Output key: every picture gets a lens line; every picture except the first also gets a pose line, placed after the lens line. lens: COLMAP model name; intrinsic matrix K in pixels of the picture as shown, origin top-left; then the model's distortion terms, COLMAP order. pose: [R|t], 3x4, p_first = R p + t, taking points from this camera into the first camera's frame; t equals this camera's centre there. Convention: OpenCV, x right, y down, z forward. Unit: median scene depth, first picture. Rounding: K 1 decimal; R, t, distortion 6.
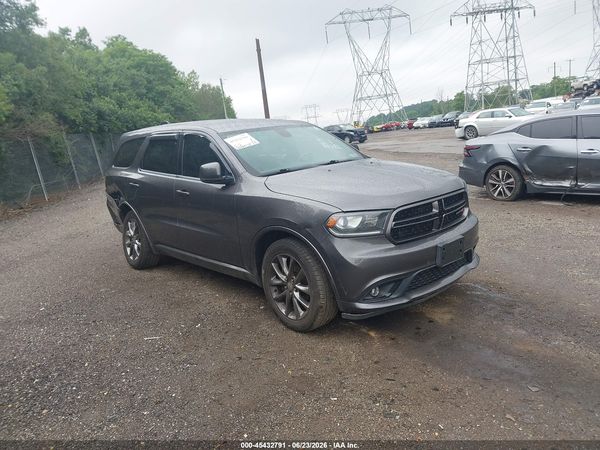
lens RADIAL K [[474.1, 0, 295.7], [0, 474.1, 226.1], [0, 0, 1]] dist [0.032103, -0.039438]
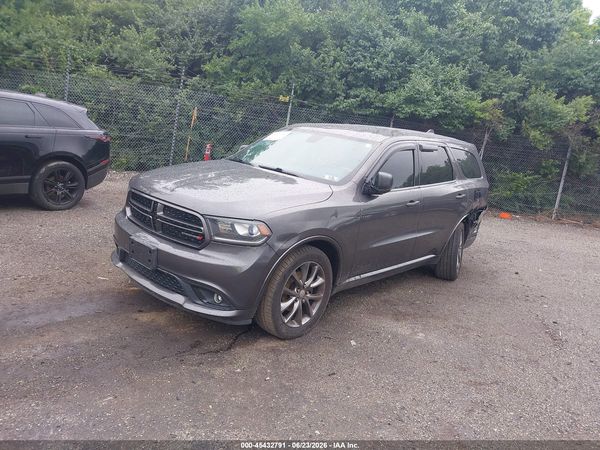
lens RADIAL K [[474.1, 0, 295.7], [0, 474.1, 226.1], [0, 0, 1]] dist [0.032103, -0.039438]
pose [[0.102699, 0.320331, -0.941722, 0.205142], [-0.349060, 0.898129, 0.267436, -0.060230], [0.931456, 0.301252, 0.204052, 0.172731]]
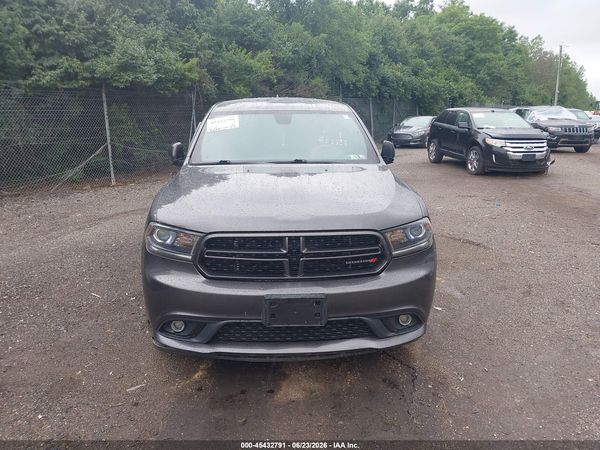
lens RADIAL K [[473.6, 0, 300.0], [0, 473.6, 225.0], [0, 0, 1]] dist [0.008233, 0.003394]
pose [[0.782380, 0.233001, -0.577574, 0.113998], [-0.195225, 0.972393, 0.127826, -0.026321], [0.591412, 0.012748, 0.806268, 0.068929]]
